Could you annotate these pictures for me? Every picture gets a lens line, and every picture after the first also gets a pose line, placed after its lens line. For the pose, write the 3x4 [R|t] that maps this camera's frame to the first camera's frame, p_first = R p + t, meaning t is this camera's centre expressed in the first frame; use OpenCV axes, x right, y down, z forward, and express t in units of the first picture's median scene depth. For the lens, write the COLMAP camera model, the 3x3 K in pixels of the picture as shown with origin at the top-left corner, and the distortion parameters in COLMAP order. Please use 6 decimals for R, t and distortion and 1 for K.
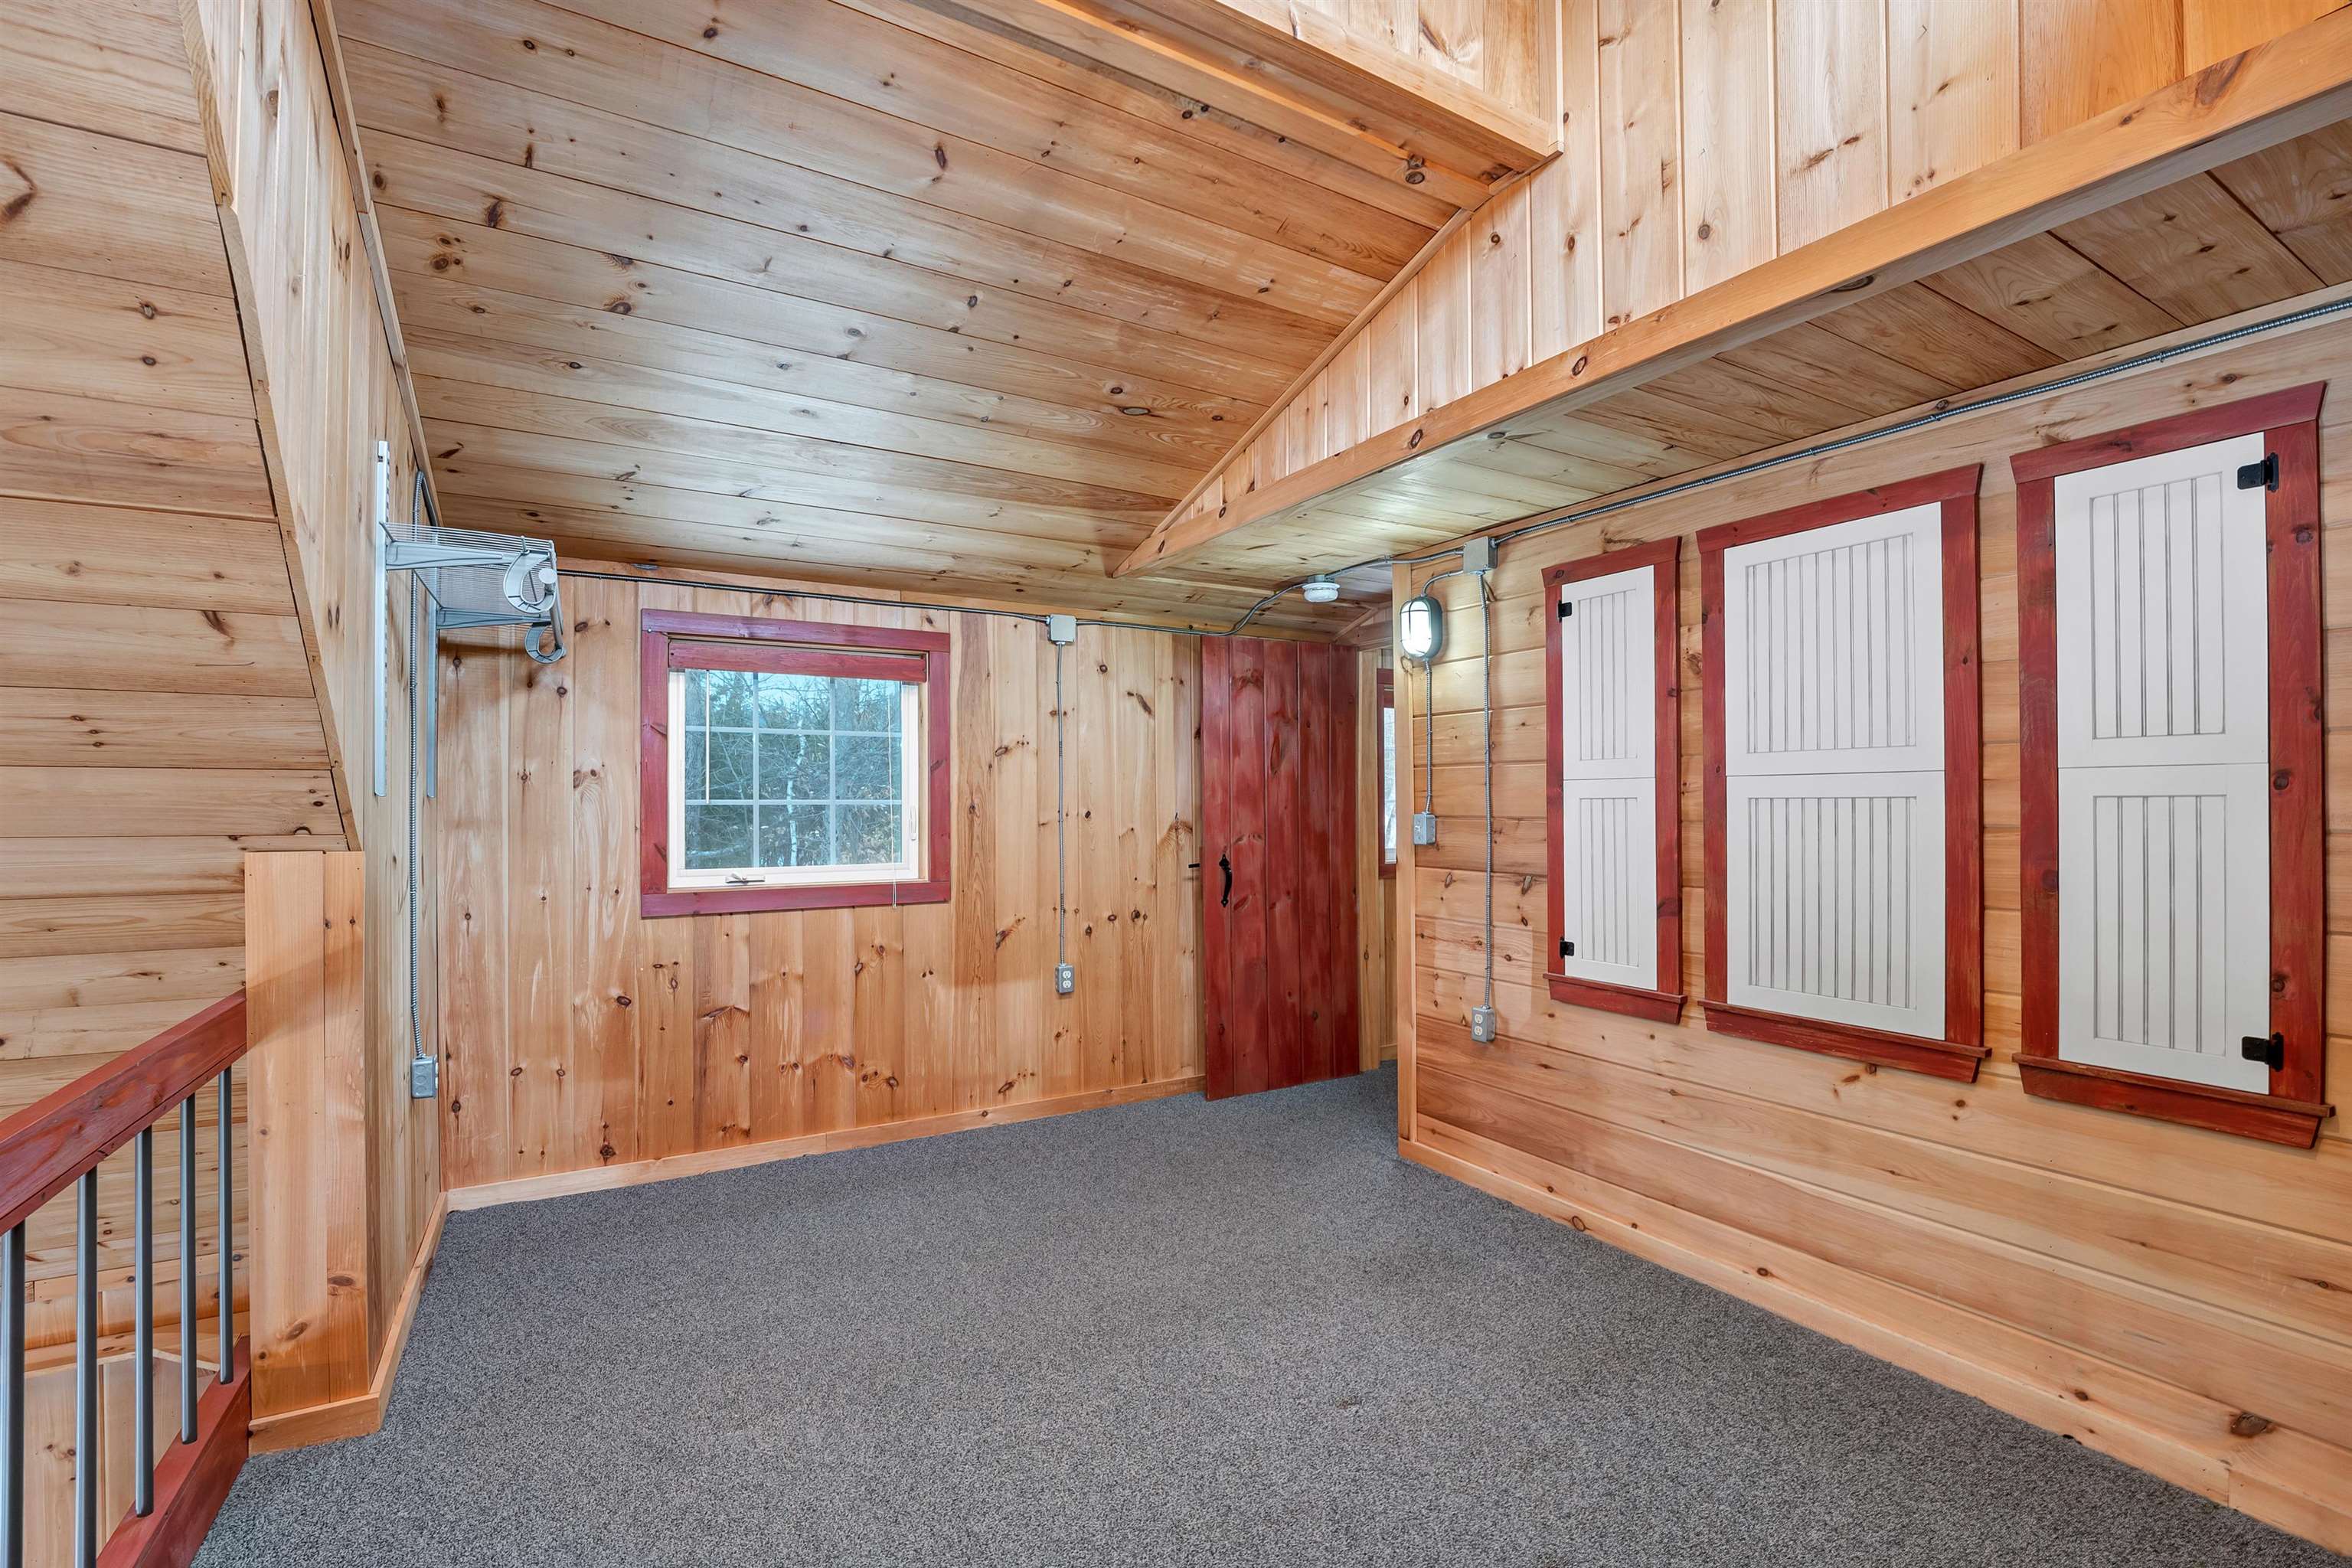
lens RADIAL K [[997.9, 0, 1136.2], [0, 997.9, 801.8], [0, 0, 1]] dist [-0.023216, 0.000432]
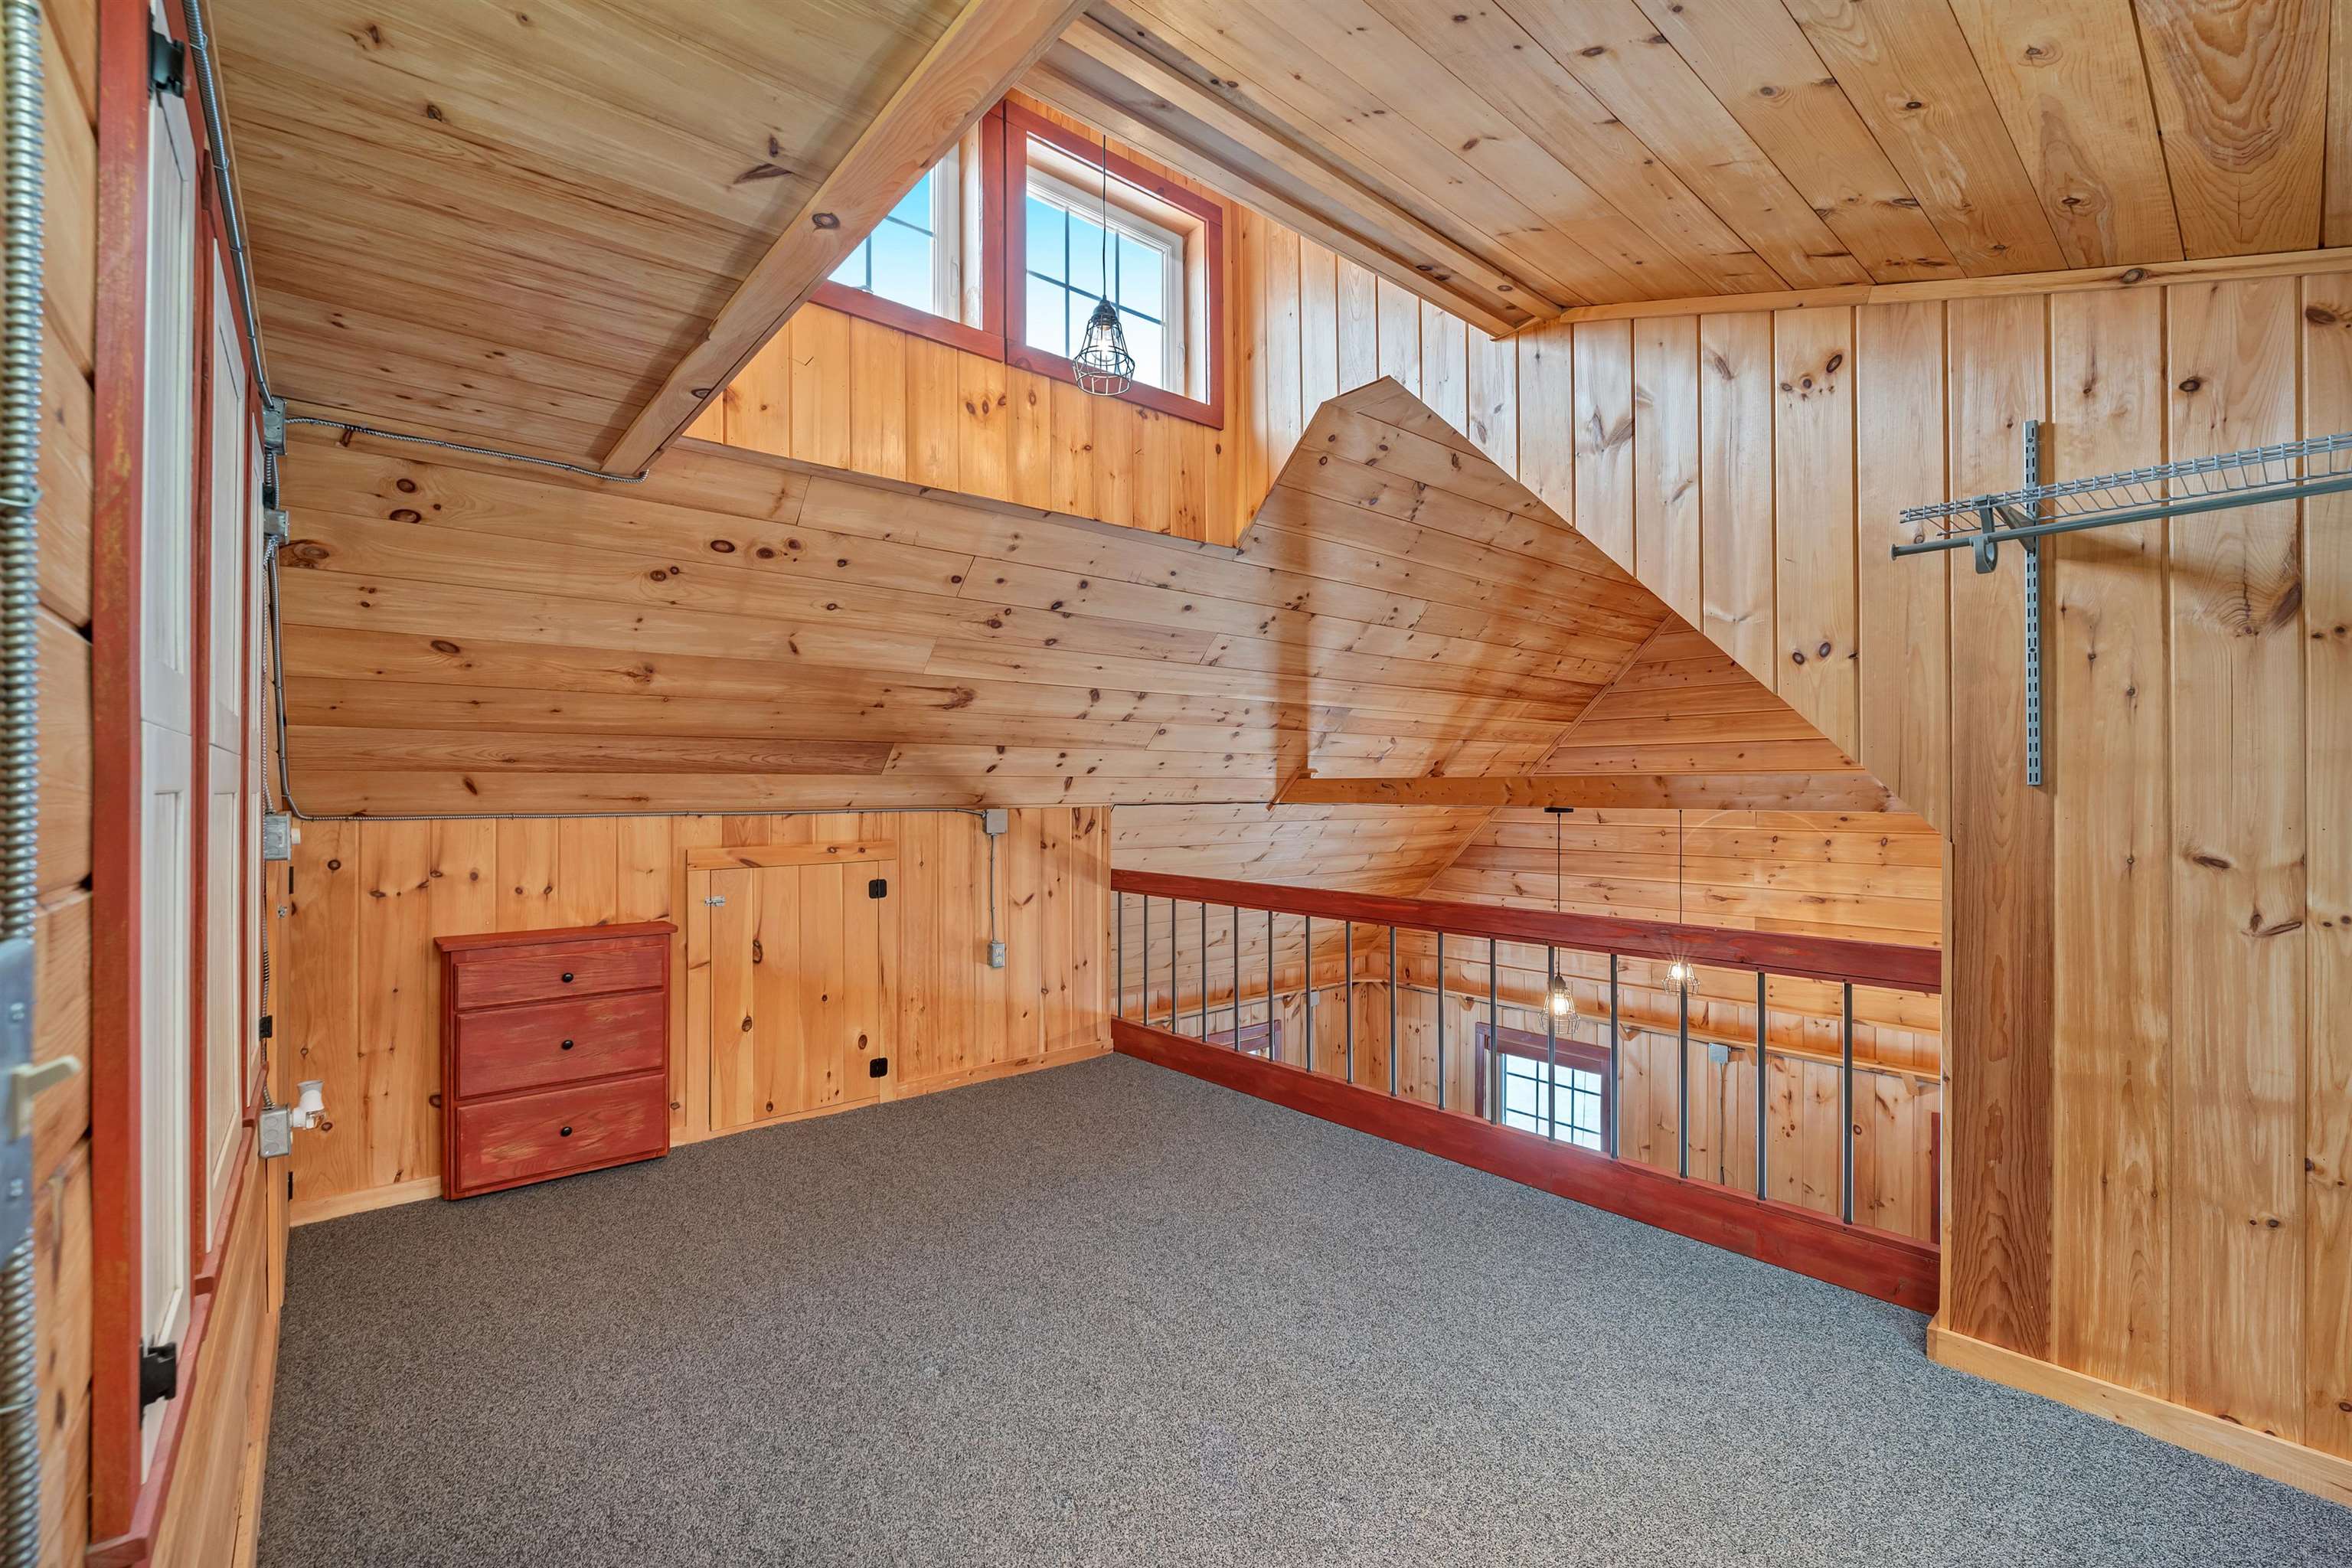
lens RADIAL K [[997.9, 0, 1167.0], [0, 997.9, 785.9], [0, 0, 1]] dist [-0.023216, 0.000432]
pose [[-0.977370, 0.003233, -0.211512, 0.192527], [0.004195, 0.999983, -0.004101, -0.002687], [0.211495, -0.004896, -0.977367, 1.196342]]
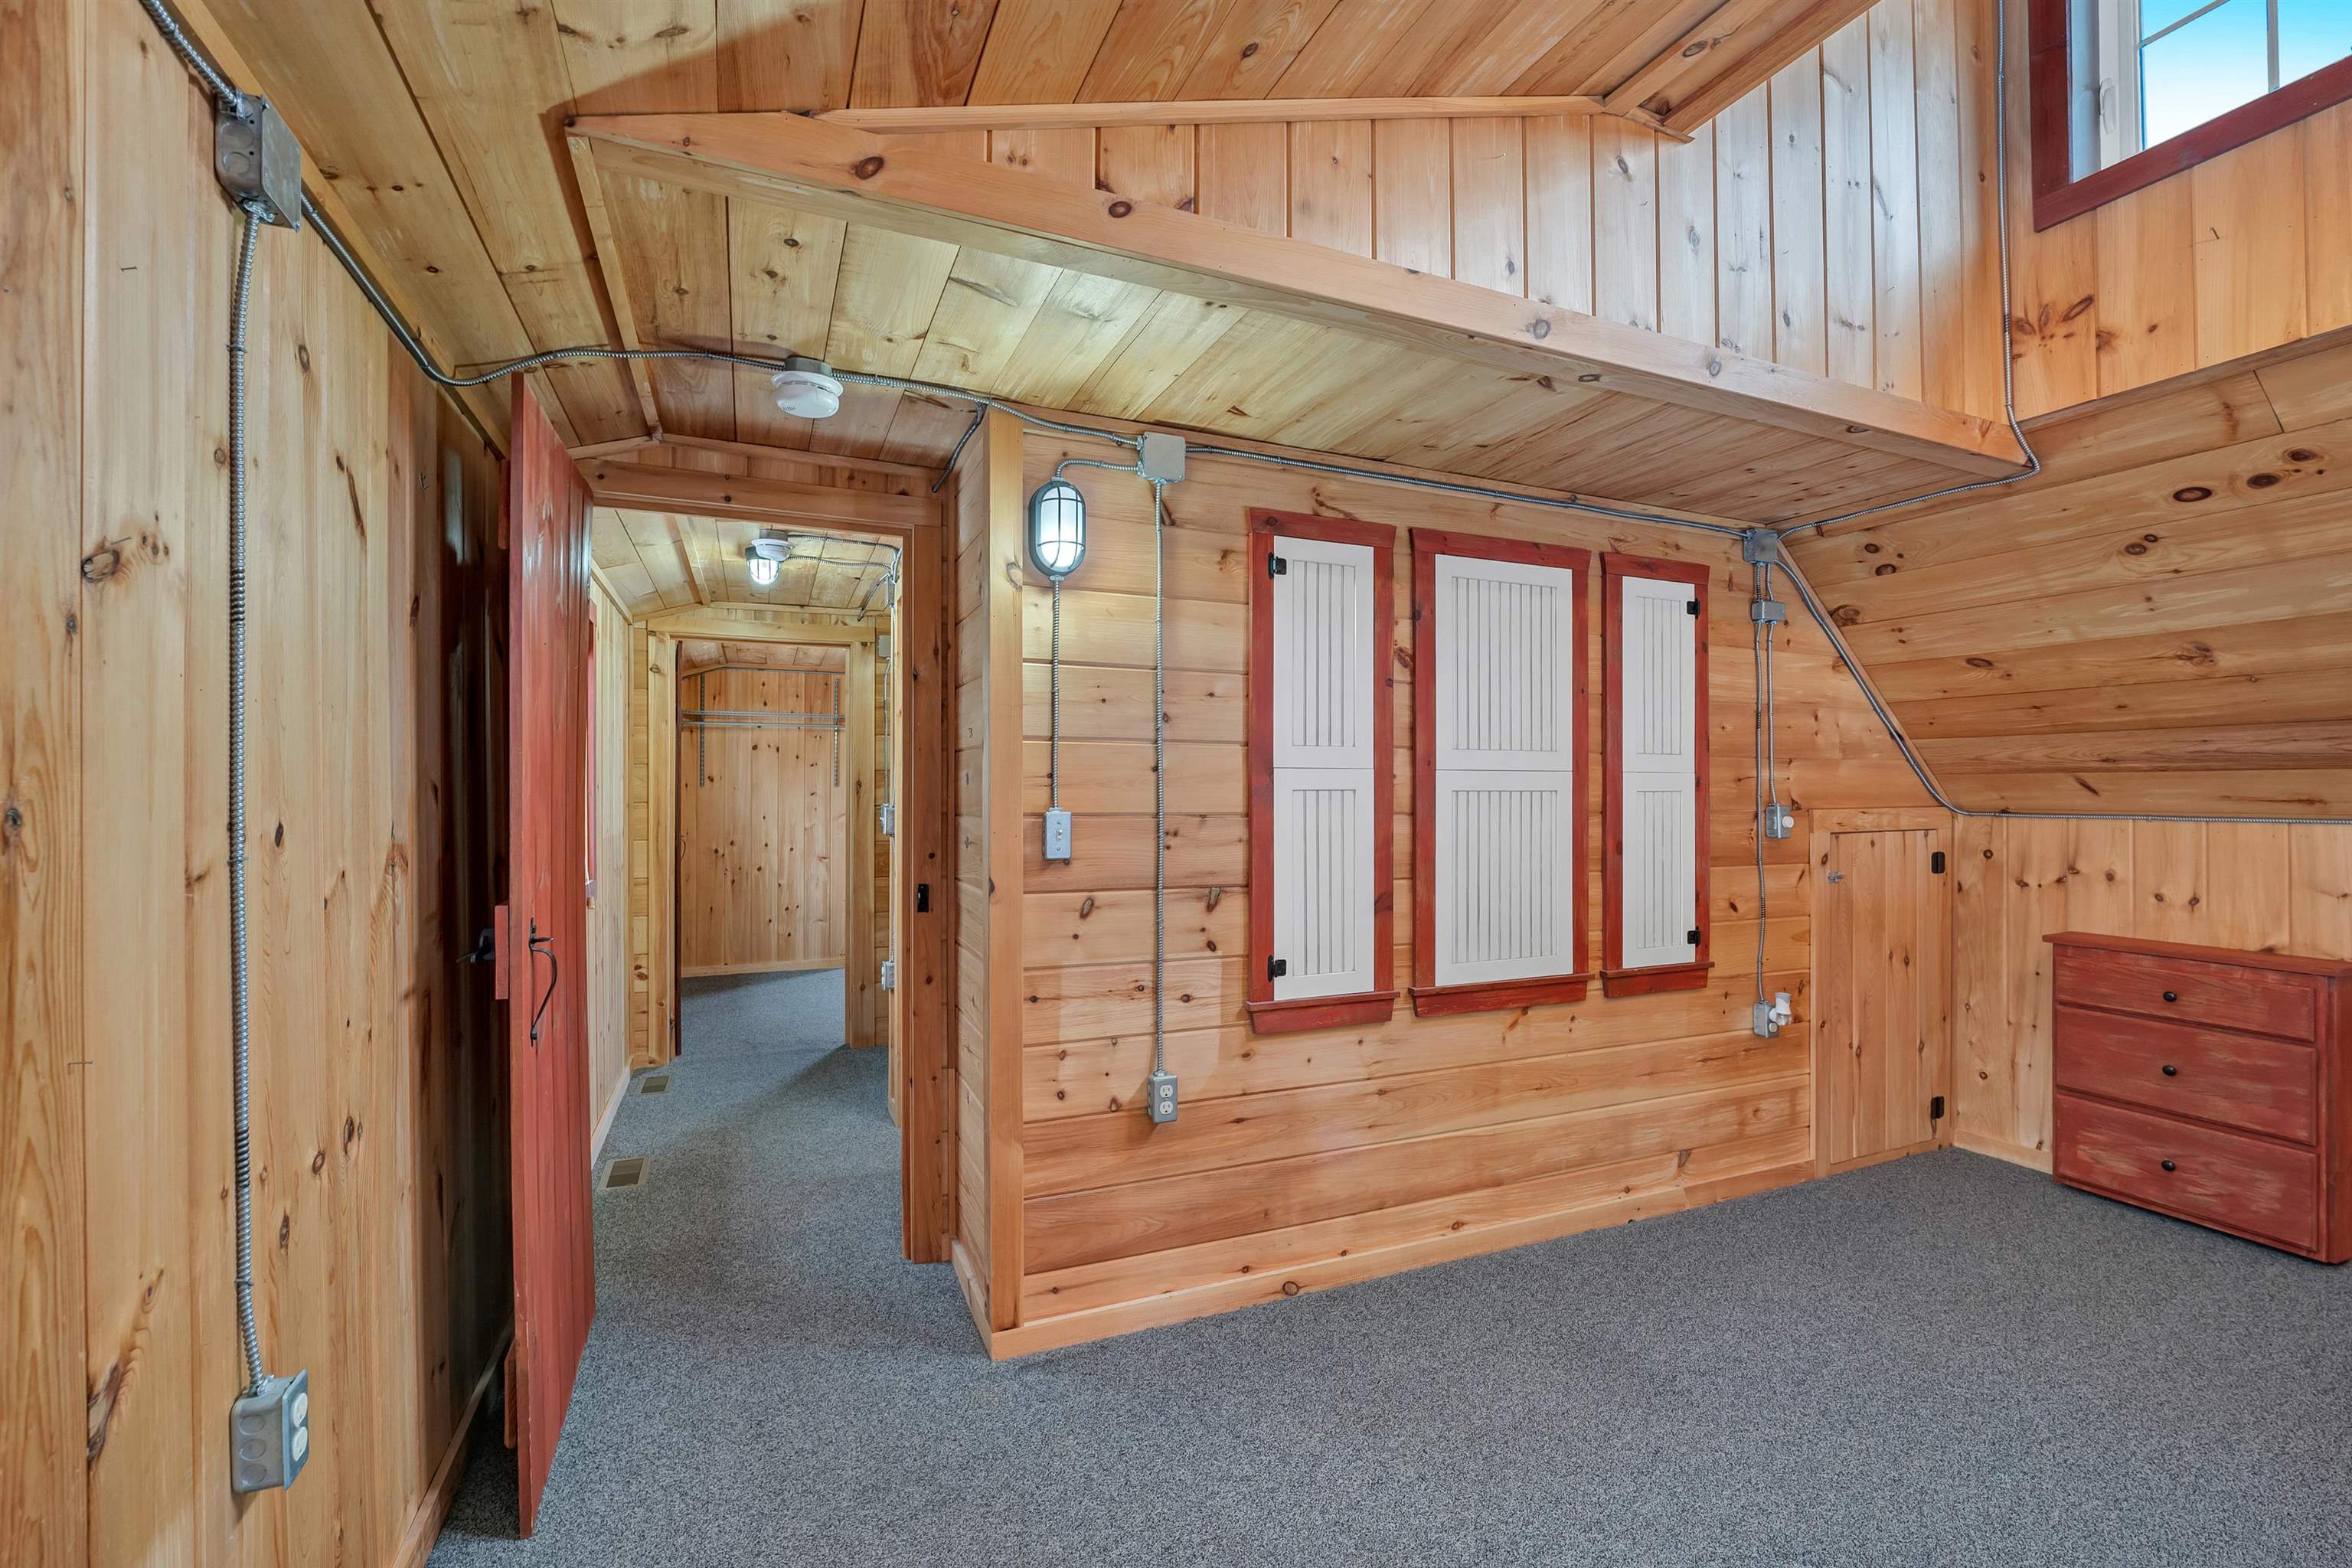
lens RADIAL K [[997.9, 0, 1155.0], [0, 997.9, 781.0], [0, 0, 1]] dist [-0.023216, 0.000432]
pose [[0.119225, 0.012388, 0.992790, -0.386188], [-0.002769, 0.999922, -0.012144, -0.000388], [-0.992863, -0.001301, 0.119250, 0.928253]]
